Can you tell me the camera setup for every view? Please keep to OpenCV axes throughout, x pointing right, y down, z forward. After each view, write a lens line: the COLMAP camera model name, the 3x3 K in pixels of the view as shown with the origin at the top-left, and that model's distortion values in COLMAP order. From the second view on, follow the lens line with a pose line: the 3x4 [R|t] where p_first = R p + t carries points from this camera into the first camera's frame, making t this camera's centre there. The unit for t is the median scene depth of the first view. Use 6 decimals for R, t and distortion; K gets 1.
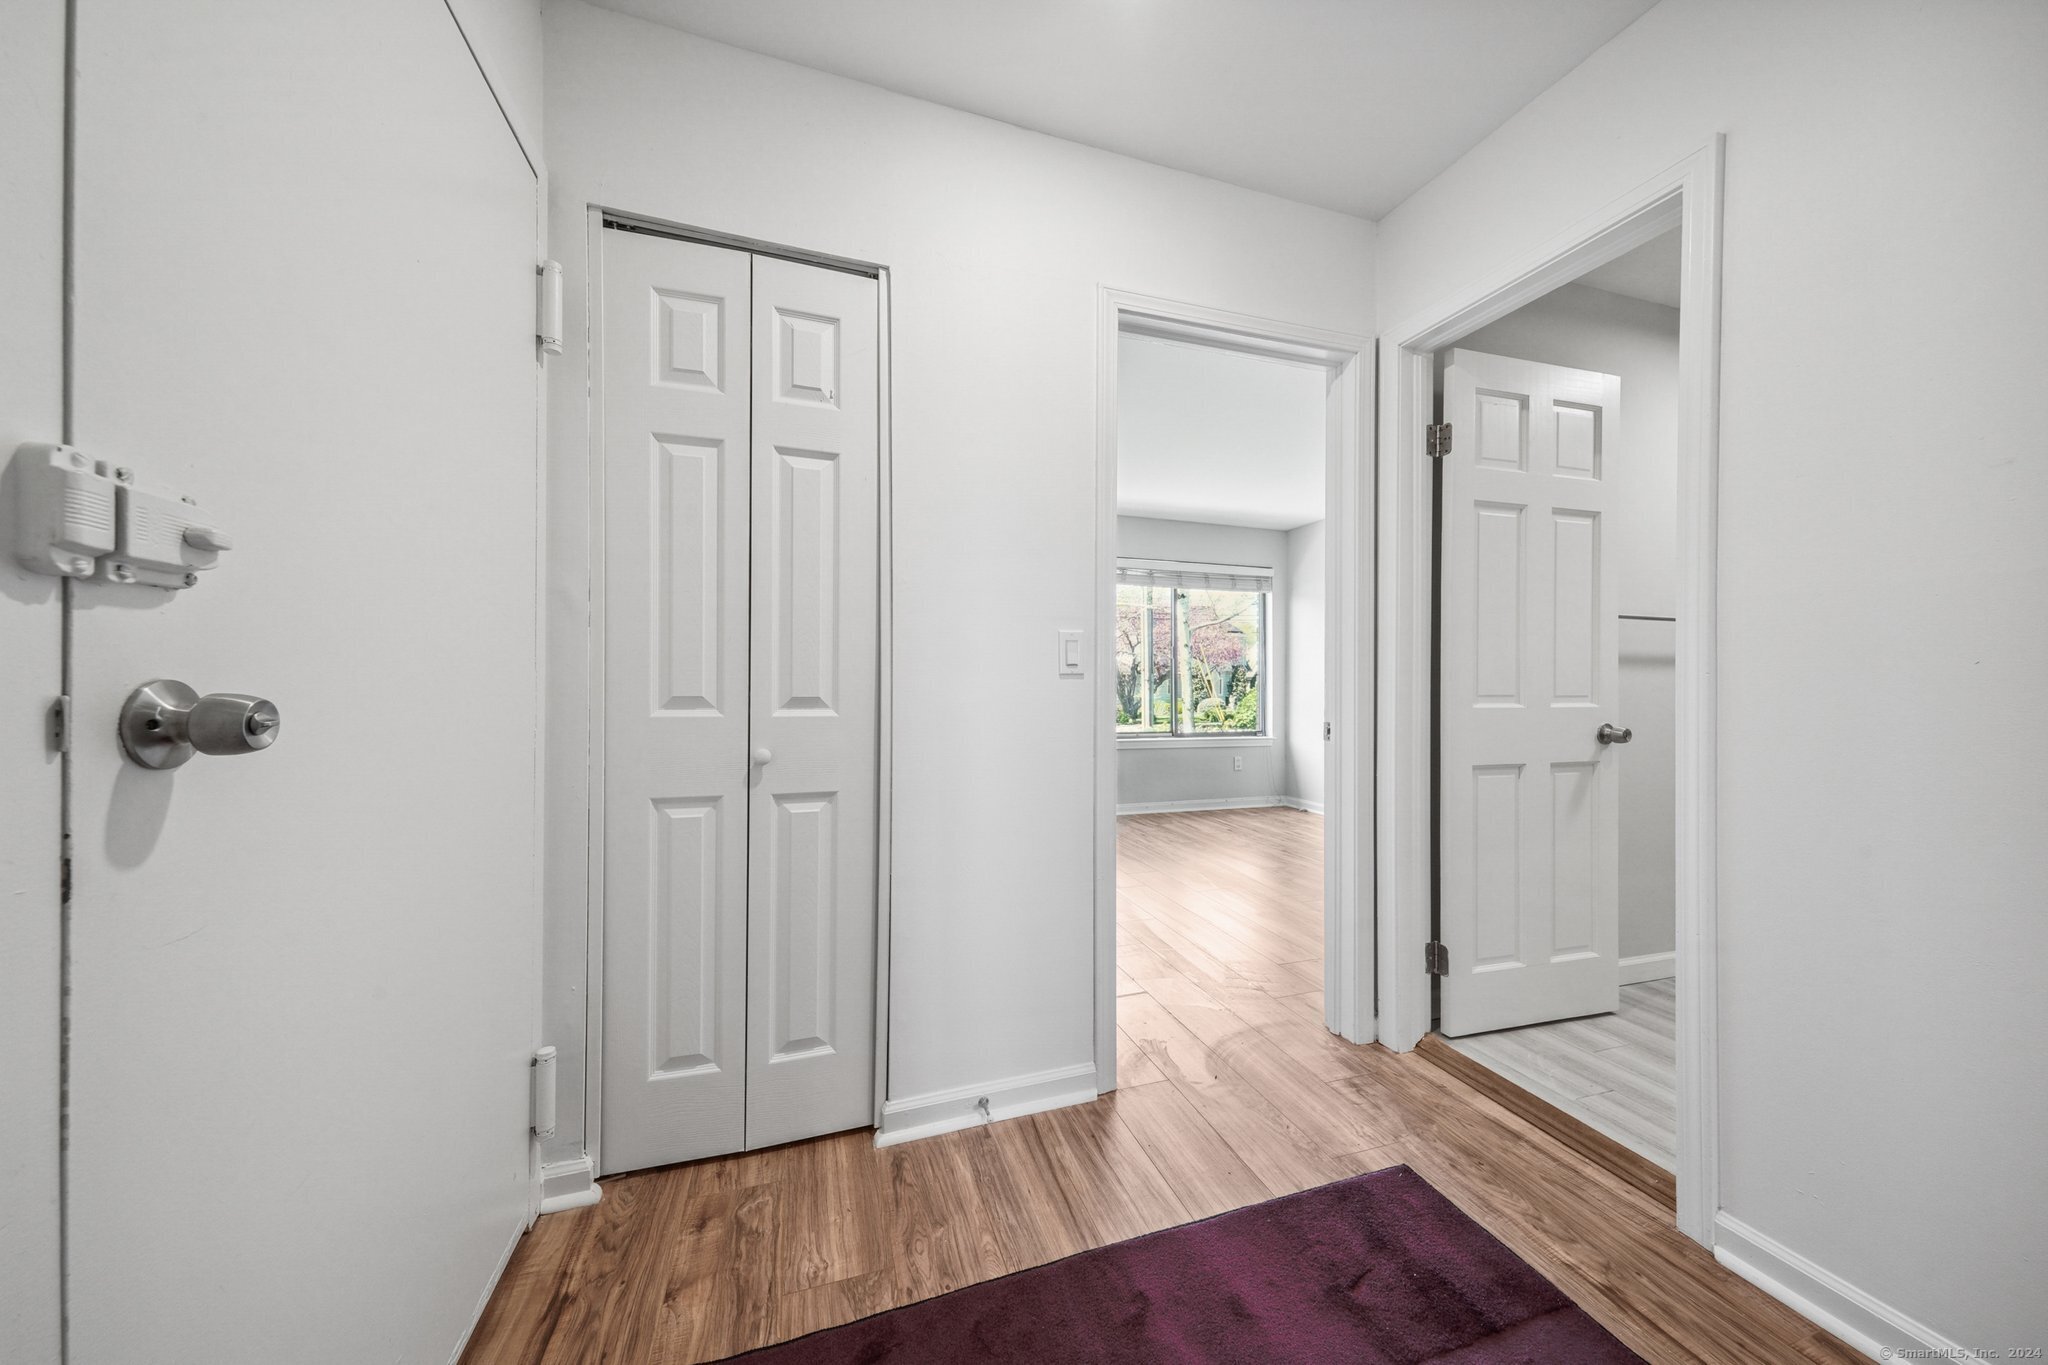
lens RADIAL K [[703.7, 0, 1024.0], [0, 703.7, 682.5], [0, 0, 1]] dist [0.001789, -0.000071]
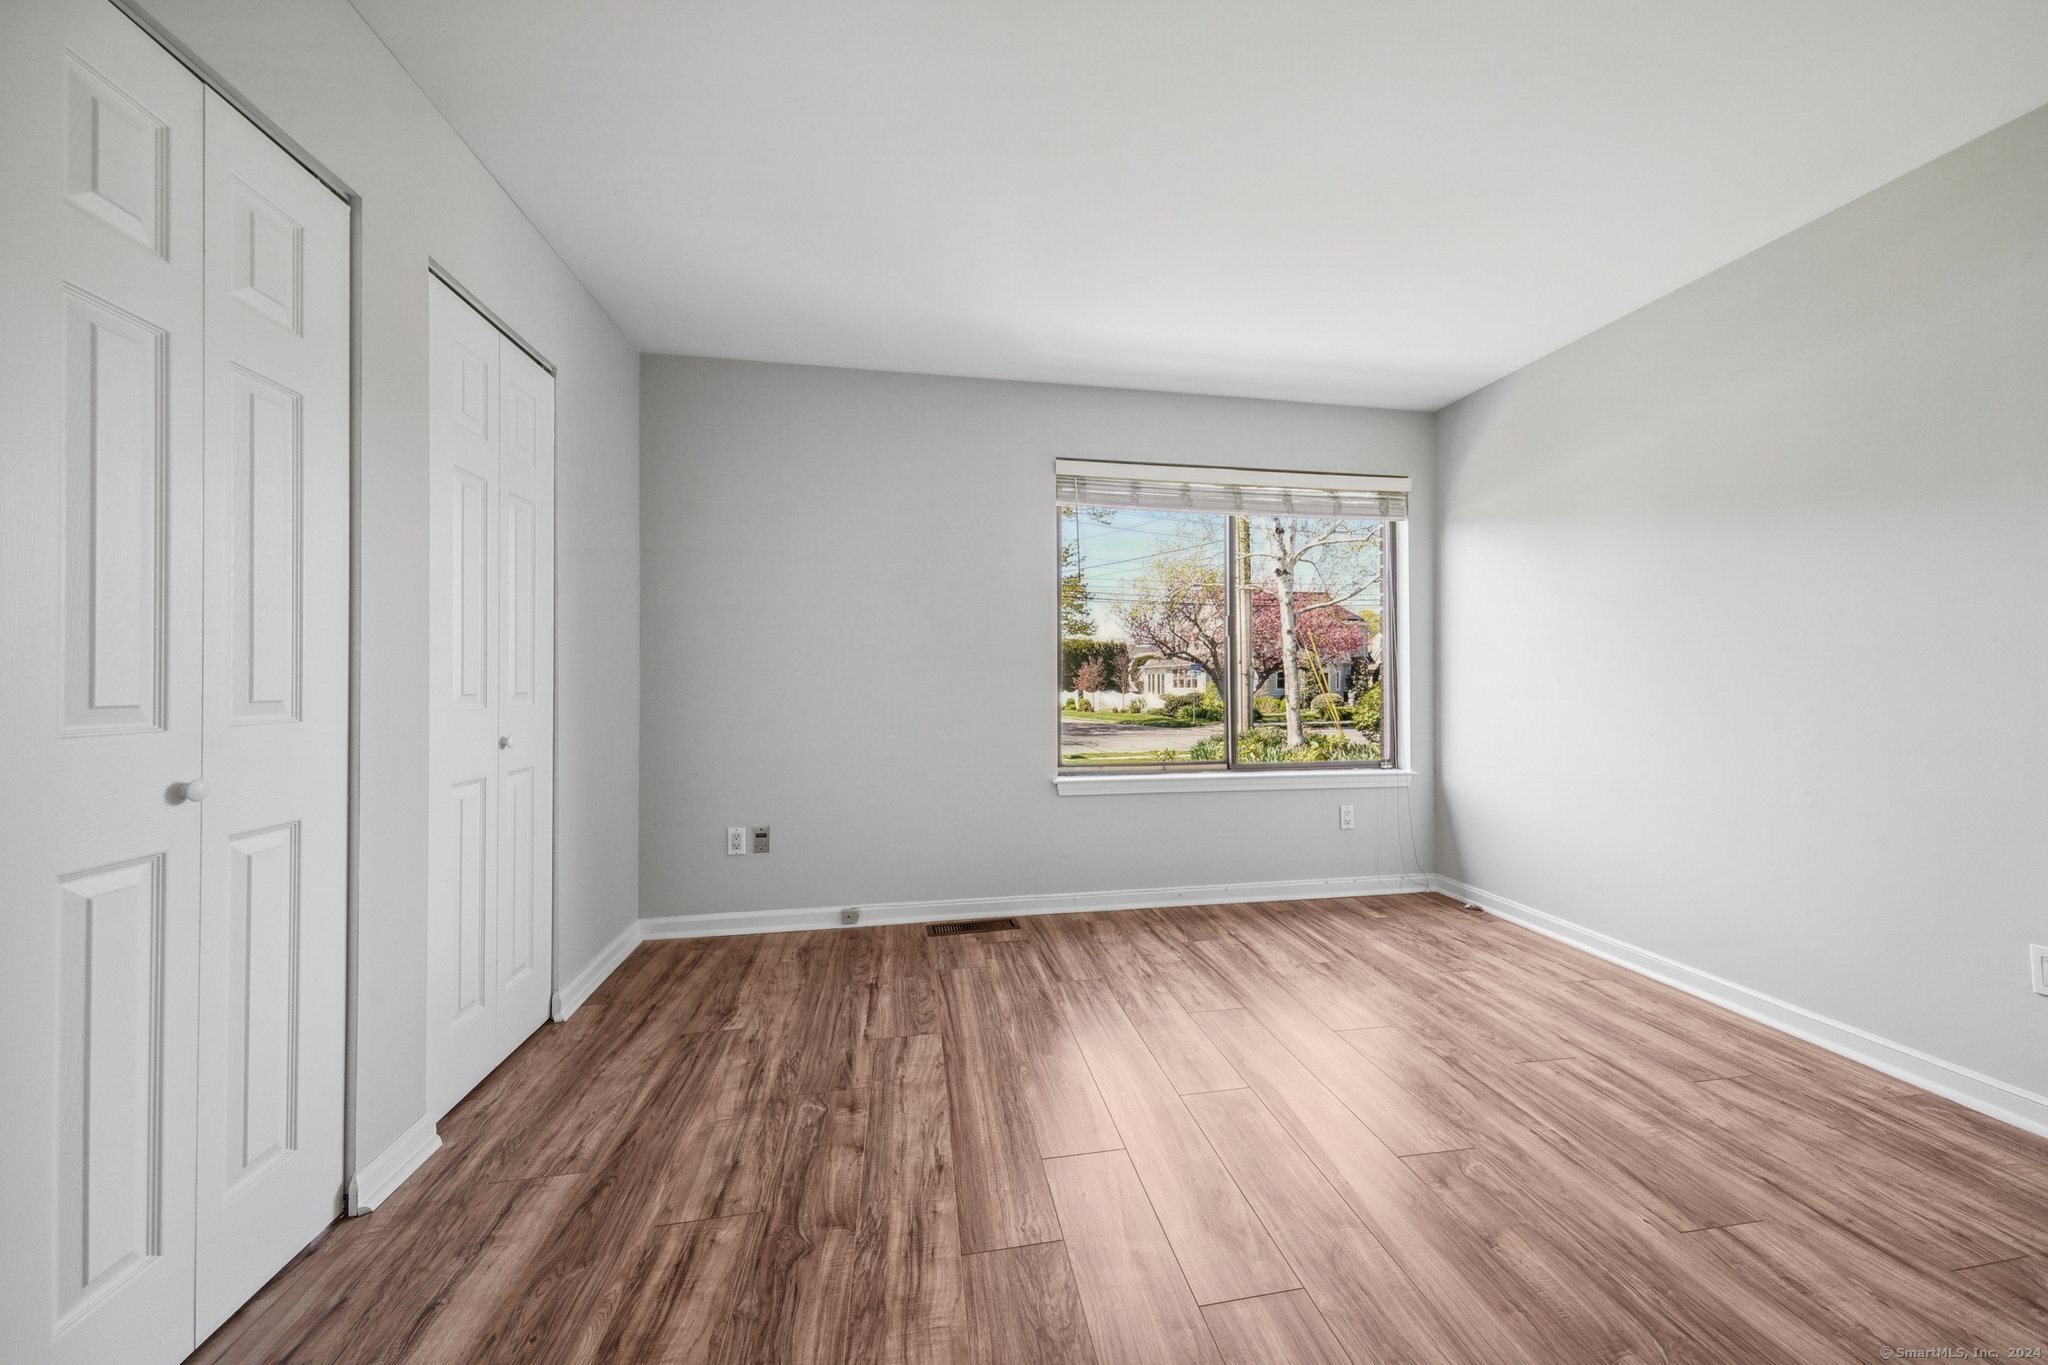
lens RADIAL K [[703.7, 0, 1024.0], [0, 703.7, 682.5], [0, 0, 1]] dist [0.001789, -0.000071]
pose [[0.988813, -0.008204, -0.148932, 0.025512], [0.009100, 0.999944, 0.005331, -0.000177], [0.148880, -0.006627, 0.988833, 0.077334]]
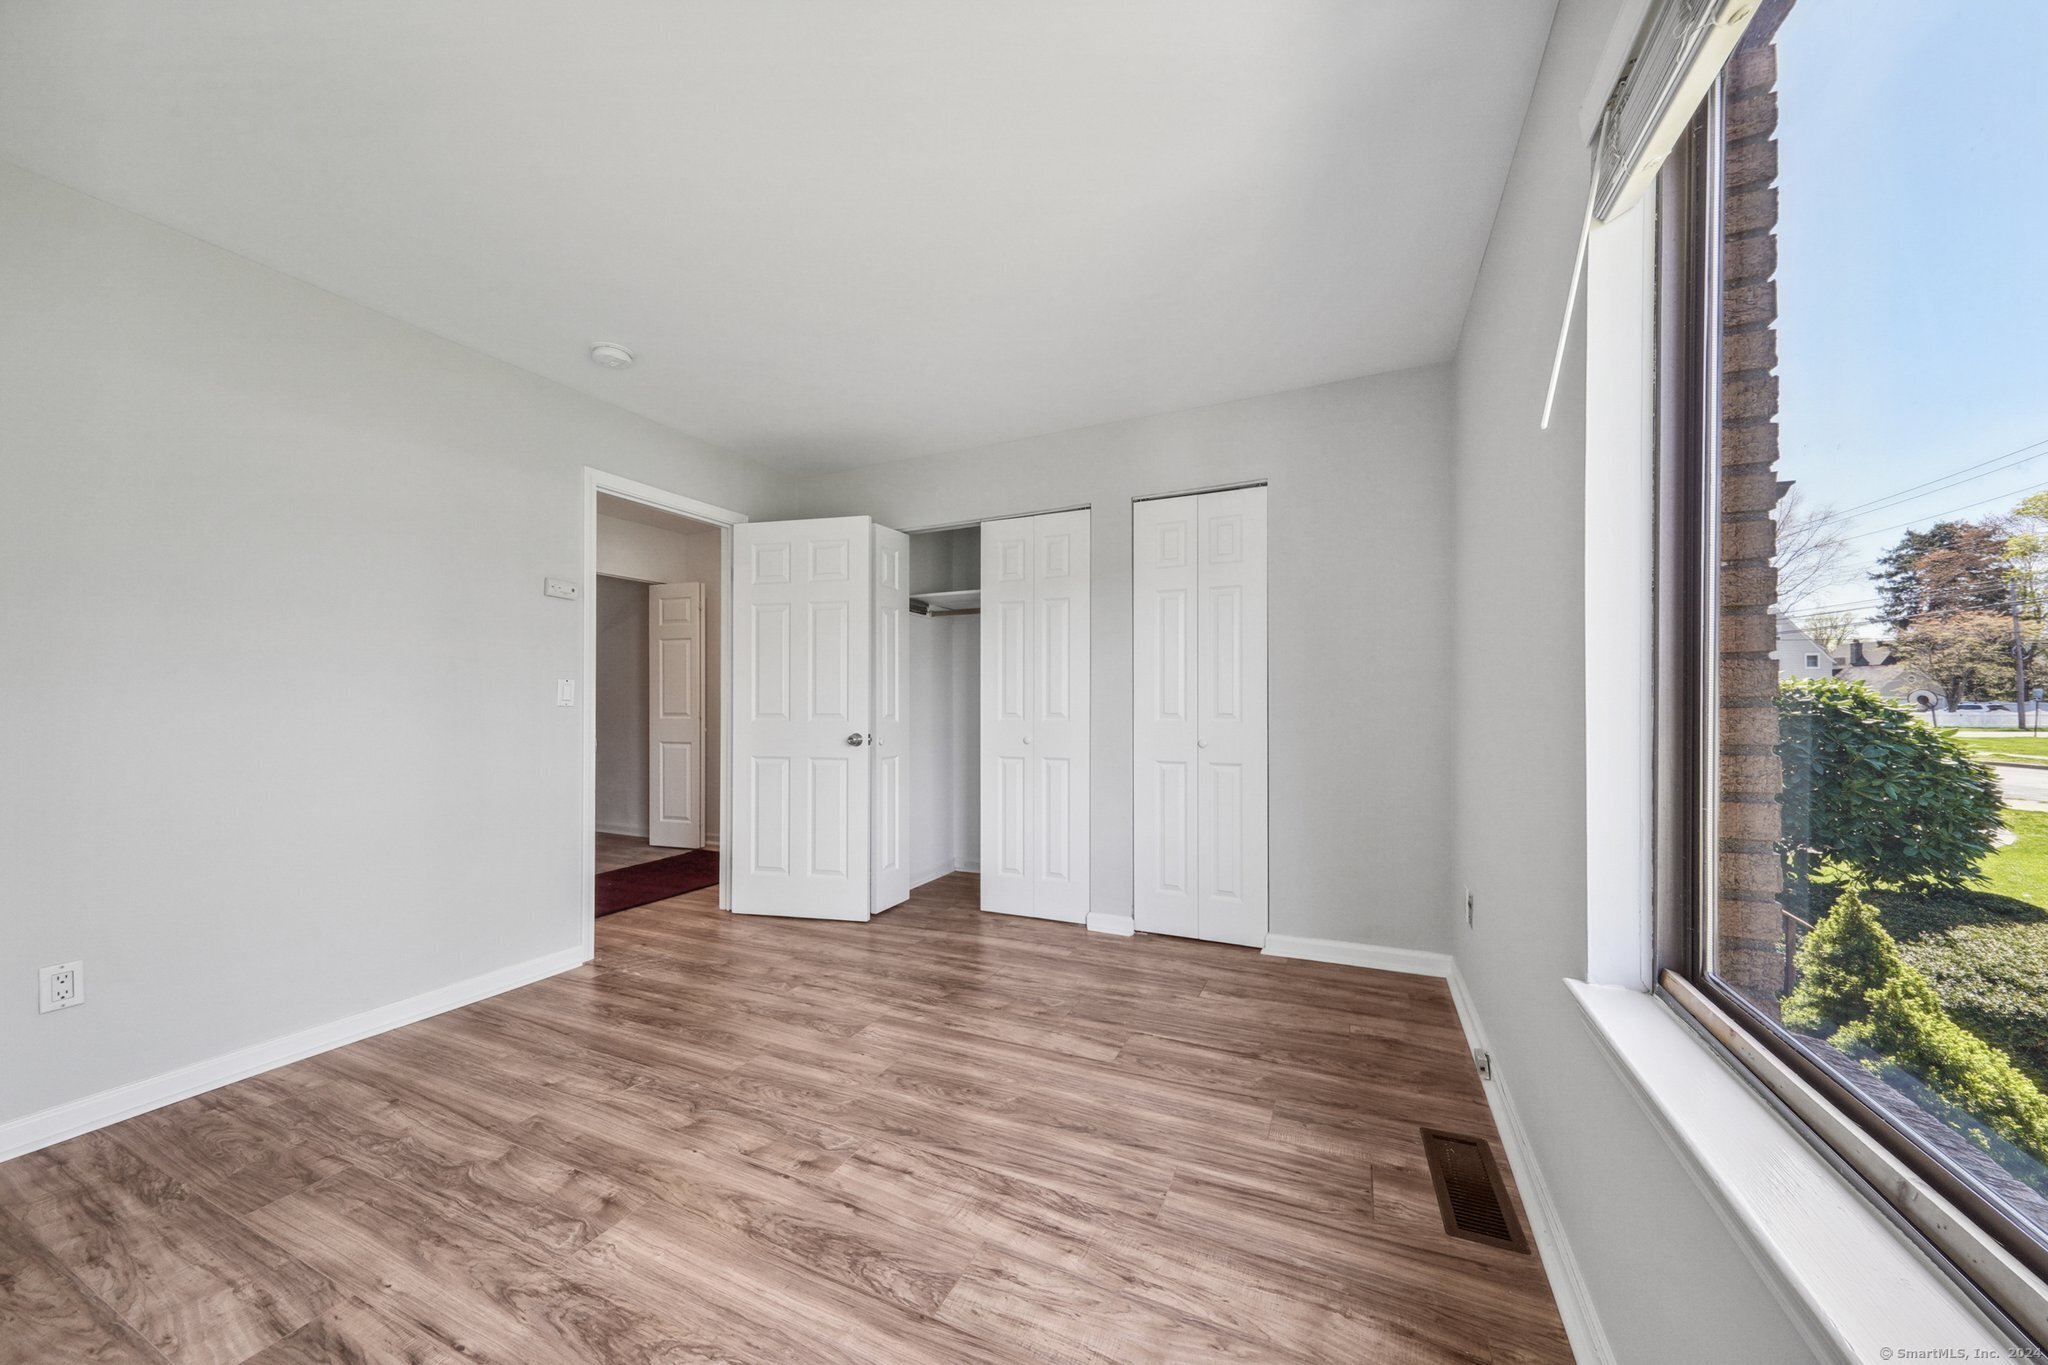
lens RADIAL K [[709.9, 0, 1029.2], [0, 709.9, 690.2], [0, 0, 1]] dist [0.009483, -0.000167]
pose [[-0.677951, -0.015115, -0.734952, 0.064121], [0.003513, 0.999711, -0.023801, -0.000169], [0.735099, -0.018717, -0.677701, 0.186632]]
